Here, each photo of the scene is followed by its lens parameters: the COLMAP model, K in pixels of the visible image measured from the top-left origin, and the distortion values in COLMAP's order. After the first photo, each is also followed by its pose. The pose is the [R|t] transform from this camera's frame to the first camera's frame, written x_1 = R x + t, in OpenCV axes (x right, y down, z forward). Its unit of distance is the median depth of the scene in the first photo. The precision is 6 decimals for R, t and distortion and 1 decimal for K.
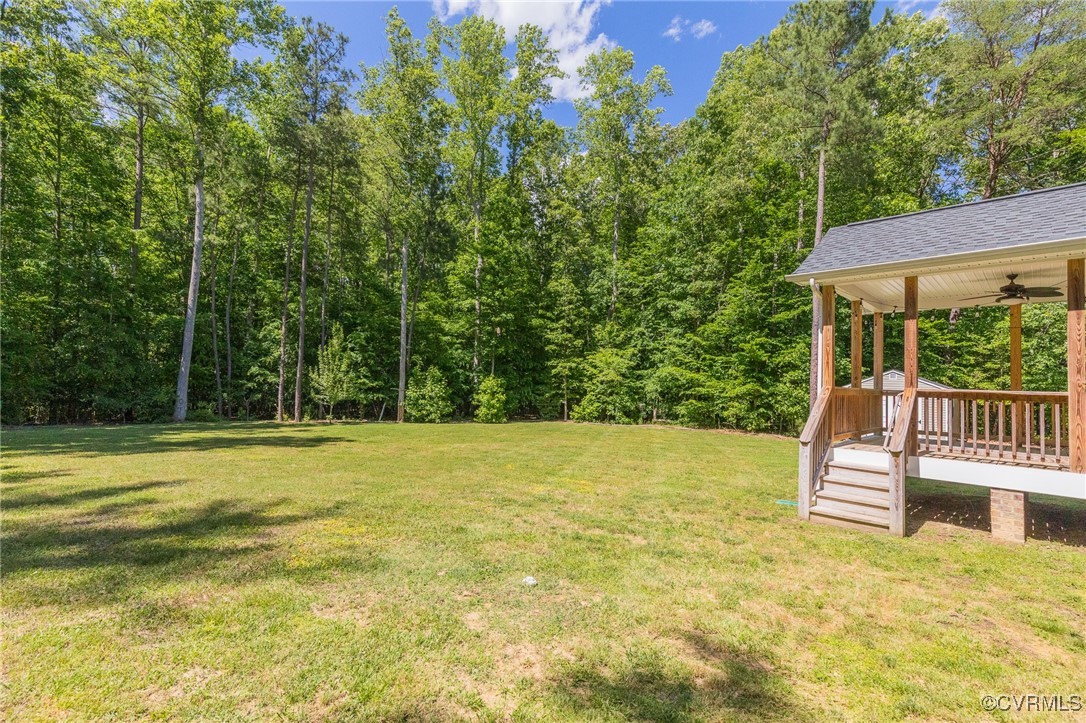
lens RADIAL K [[483.5, 0, 546.3], [0, 483.5, 365.0], [0, 0, 1]] dist [0.011669, -0.000172]
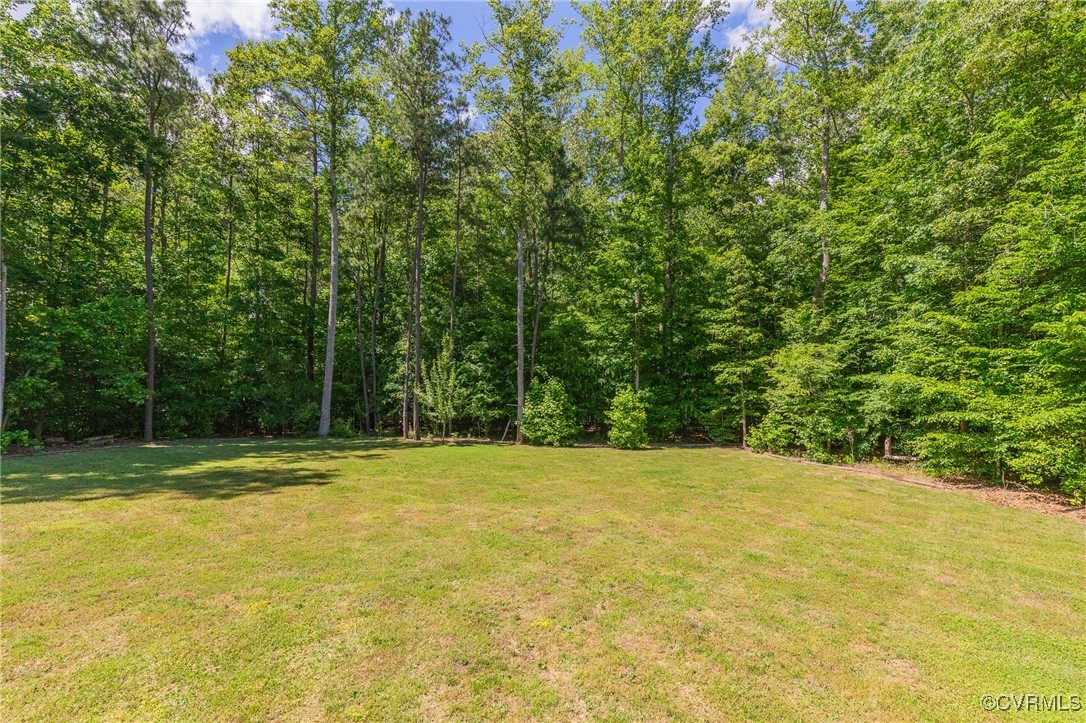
lens RADIAL K [[494.0, 0, 535.7], [0, 494.0, 363.1], [0, 0, 1]] dist [0.012021, -0.000018]
pose [[0.868676, -0.038022, -0.493920, 0.171735], [0.034280, 0.999274, -0.016634, -0.009690], [0.494194, -0.002482, 0.869348, 0.264305]]
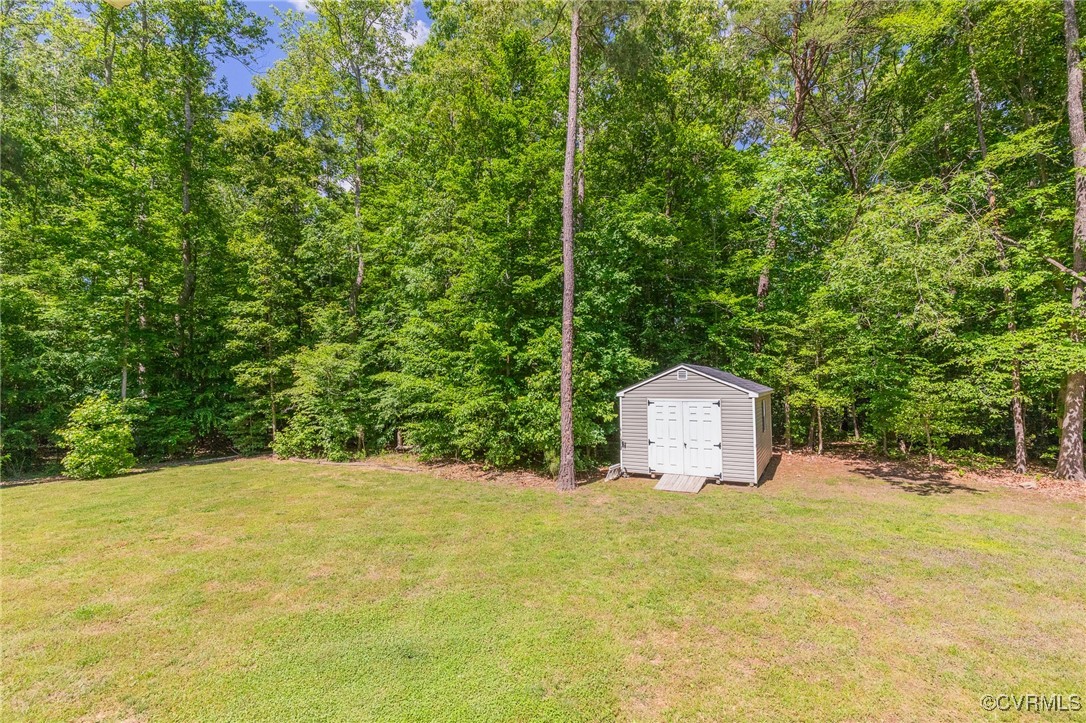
lens RADIAL K [[508.1, 0, 539.5], [0, 508.1, 358.6], [0, 0, 1]] dist [0.010892, -0.000956]
pose [[0.961912, -0.034387, 0.271188, 0.255415], [0.035348, 0.999374, 0.001339, -0.003955], [-0.271065, 0.008298, 0.962525, 0.298389]]
